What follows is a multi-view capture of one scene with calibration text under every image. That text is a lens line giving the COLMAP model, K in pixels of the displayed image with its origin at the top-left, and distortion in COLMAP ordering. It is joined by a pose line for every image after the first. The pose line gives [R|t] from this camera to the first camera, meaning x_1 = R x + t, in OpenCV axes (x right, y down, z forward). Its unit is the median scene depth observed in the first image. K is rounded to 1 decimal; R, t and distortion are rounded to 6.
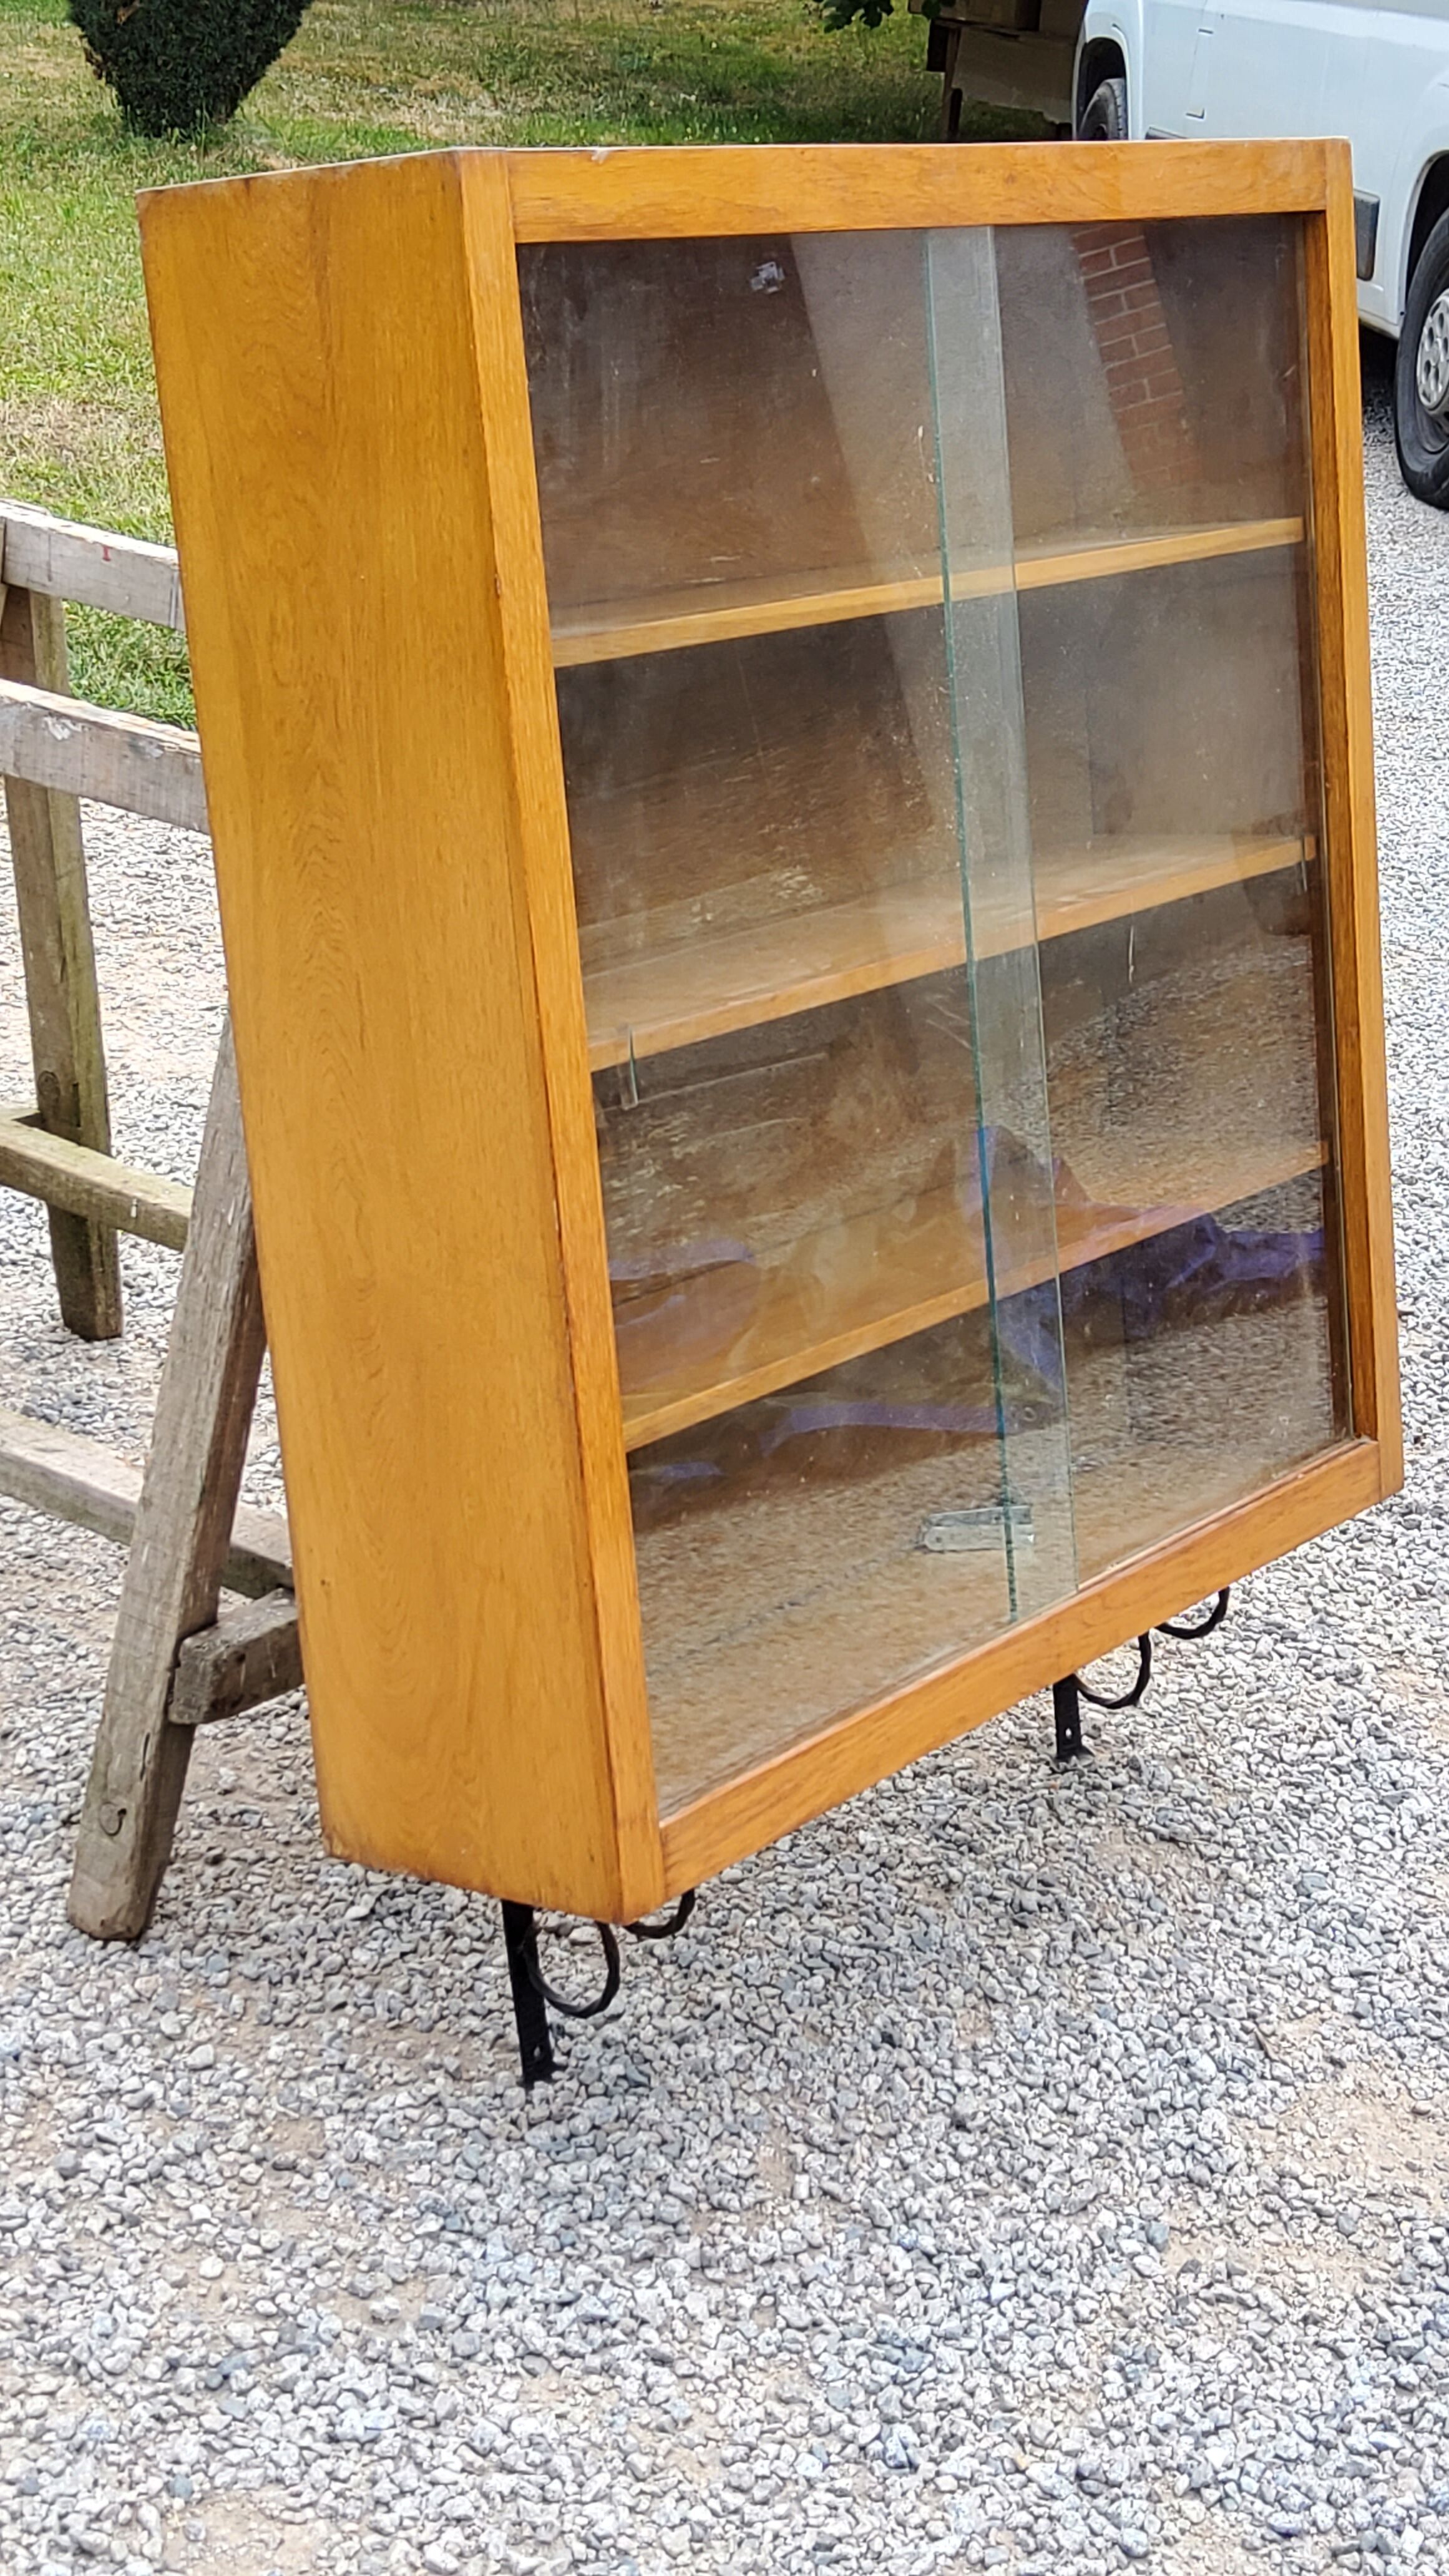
lens RADIAL K [[3871.3, 0, 787.0], [0, 3871.3, 1256.3], [0, 0, 1]] dist [0.110084, 0.000000]
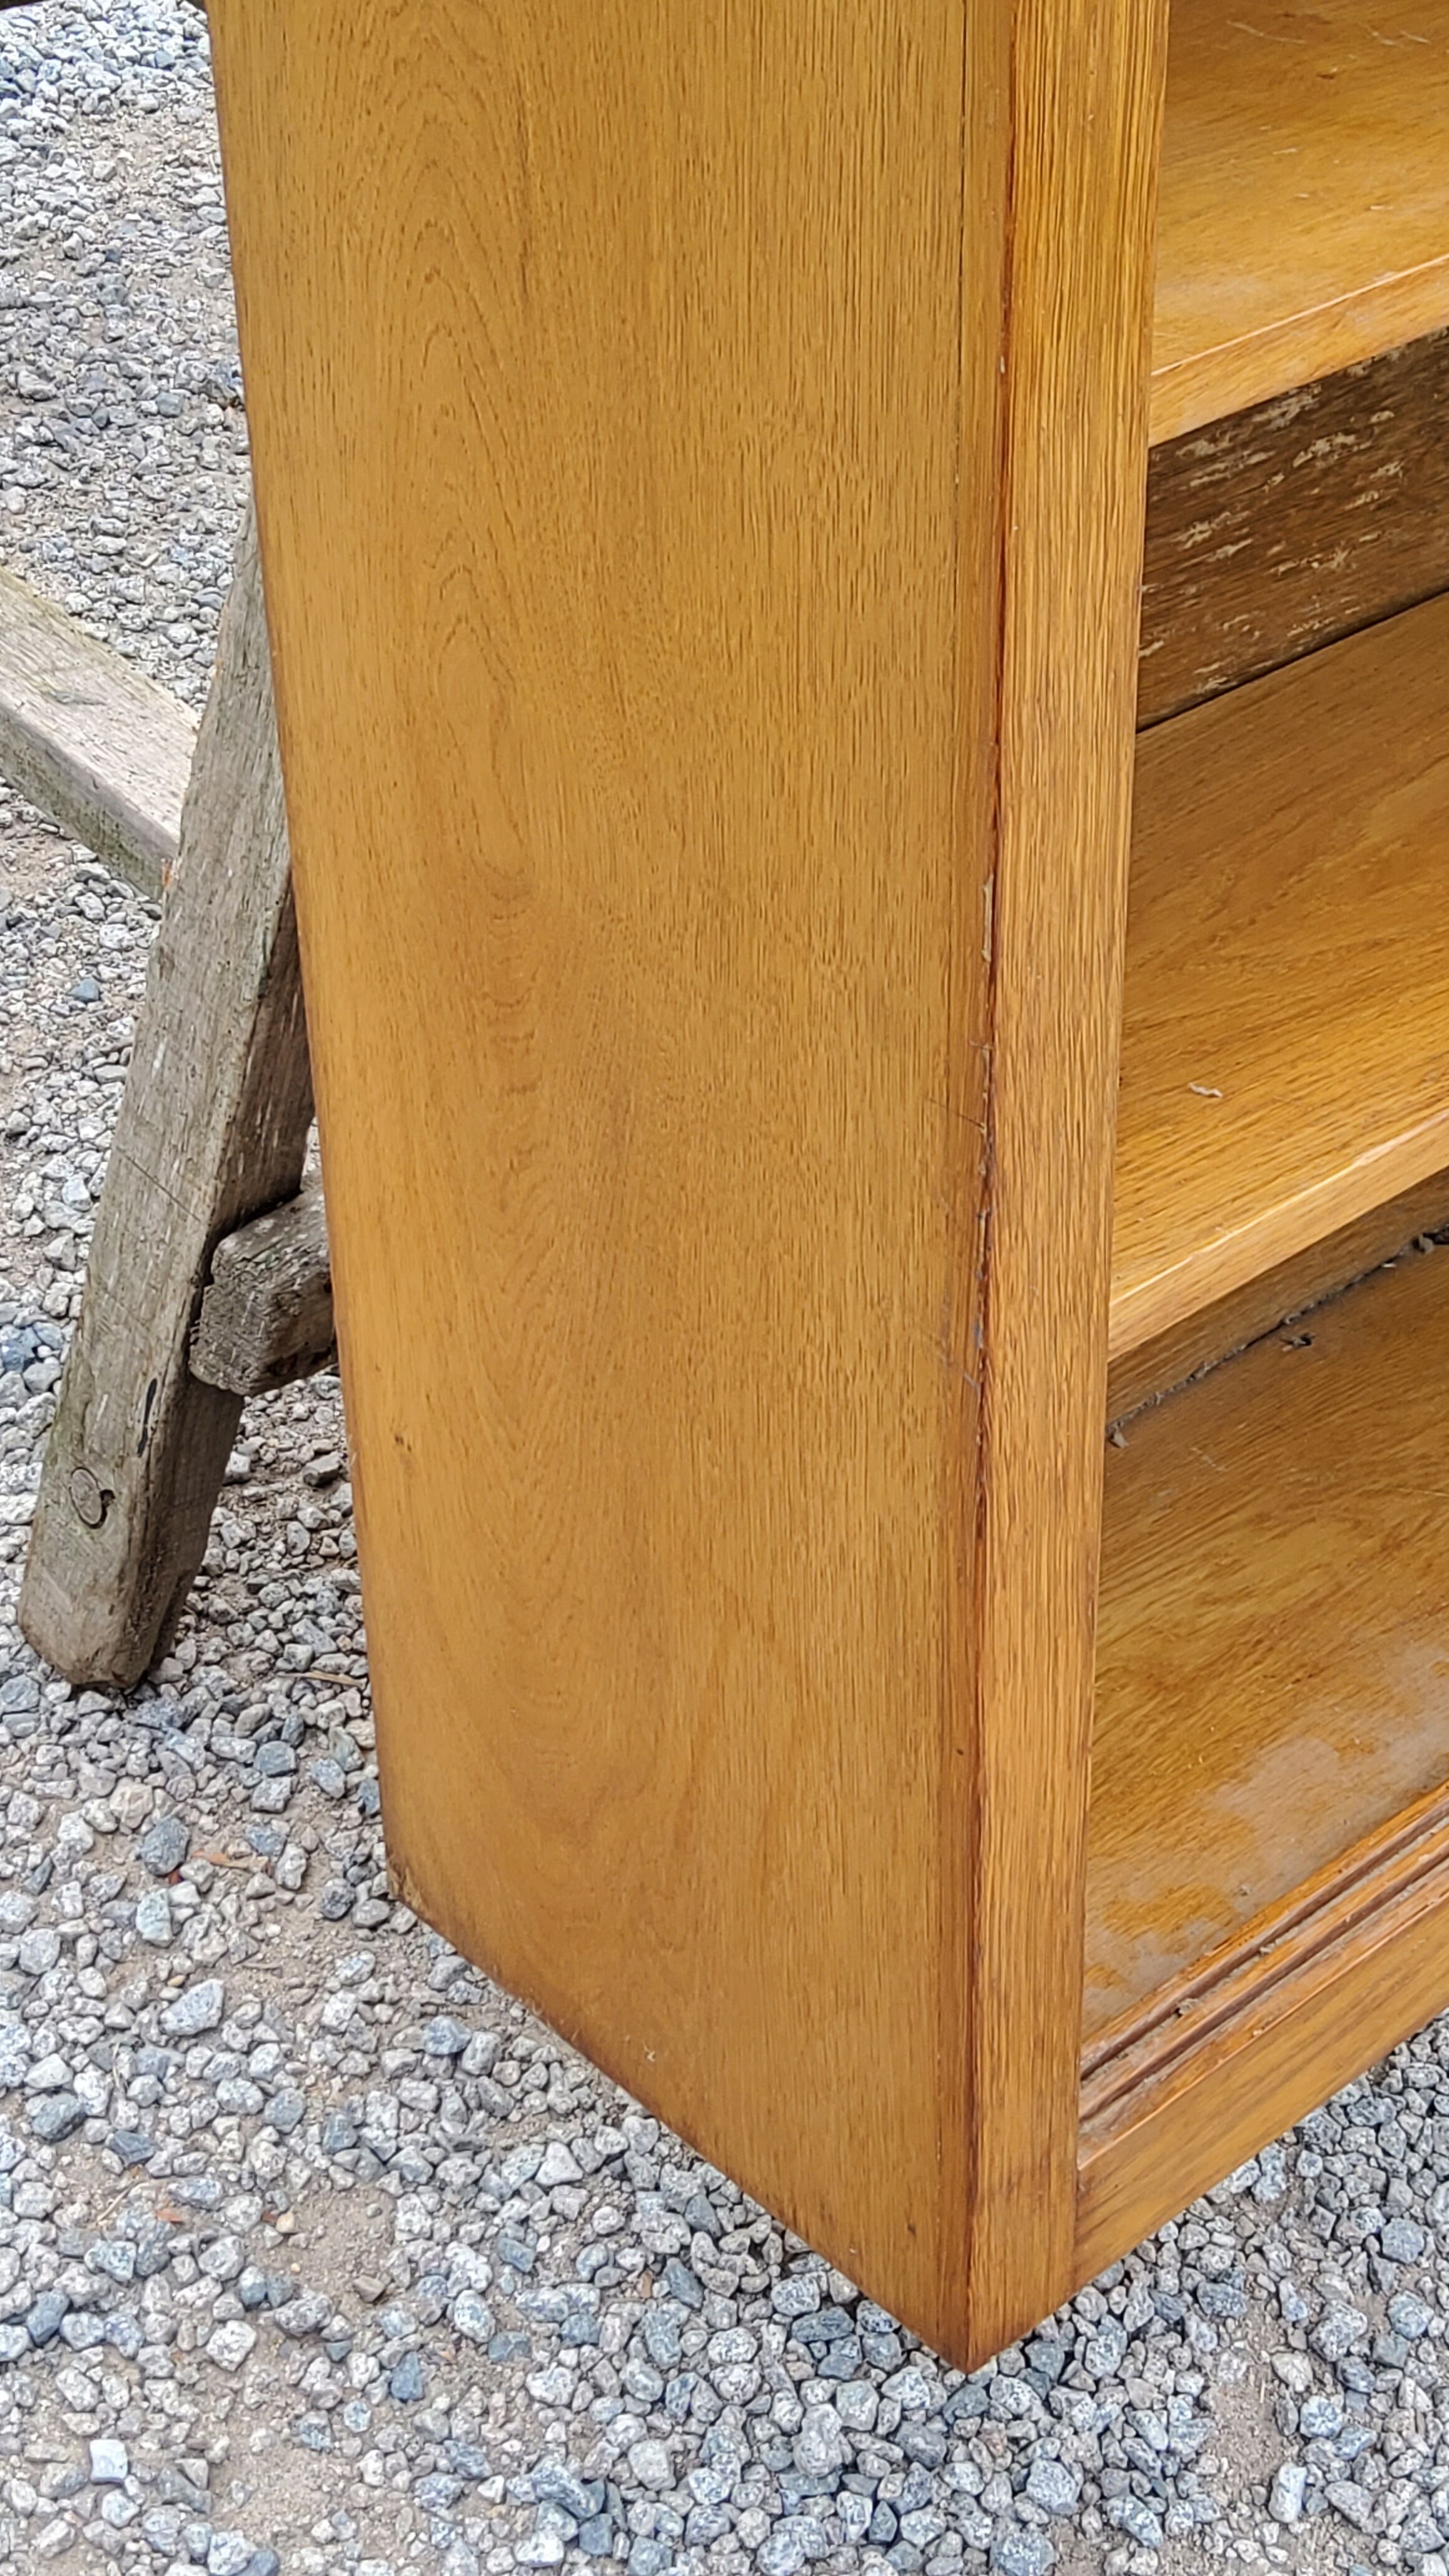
lens RADIAL K [[3871.3, 0, 733.6], [0, 3871.3, 1278.3], [0, 0, 1]] dist [0.110084, 0.000000]
pose [[0.980215, 0.155576, -0.122374, -0.028869], [-0.098784, 0.920247, 0.378666, -0.093733], [0.171526, -0.359086, 0.917407, 0.558269]]
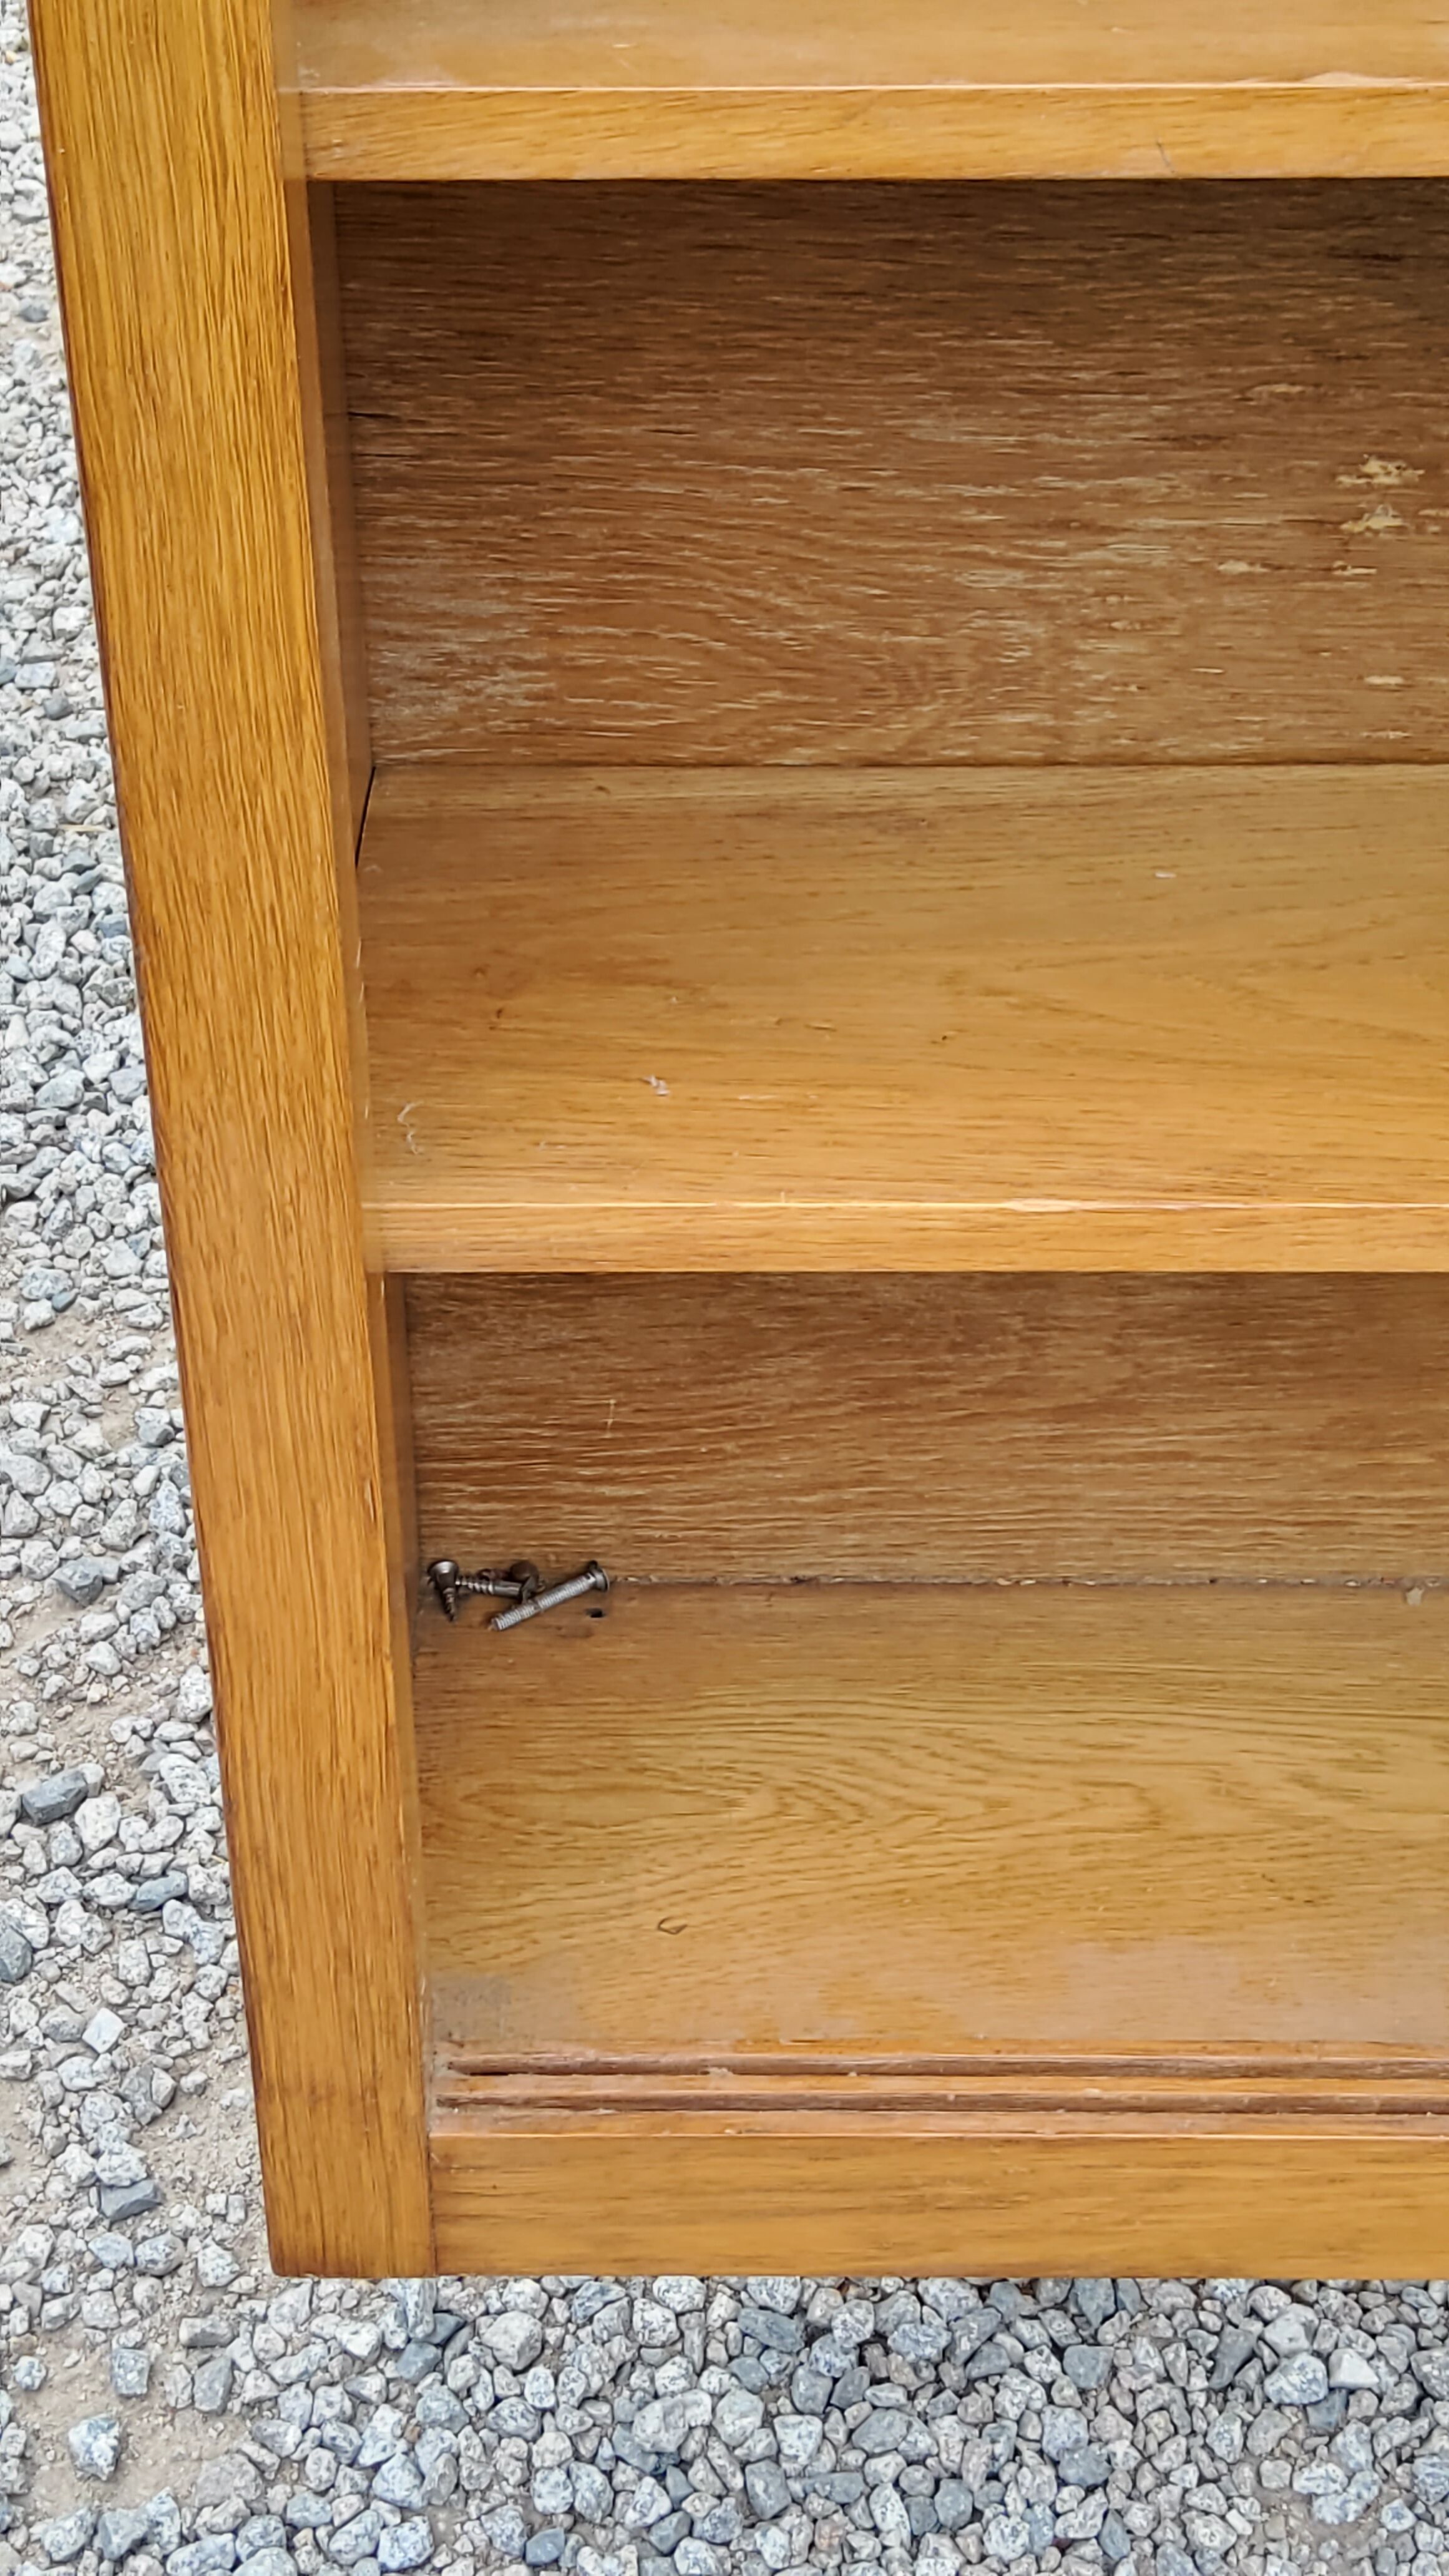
lens RADIAL K [[3871.3, 0, 721.7], [0, 3871.3, 1275.2], [0, 0, 1]] dist [0.110084, 0.000000]
pose [[0.595313, 0.512061, -0.619190, 0.162643], [-0.220956, 0.845241, 0.486566, -0.109364], [0.772516, -0.152845, 0.616326, 0.704476]]
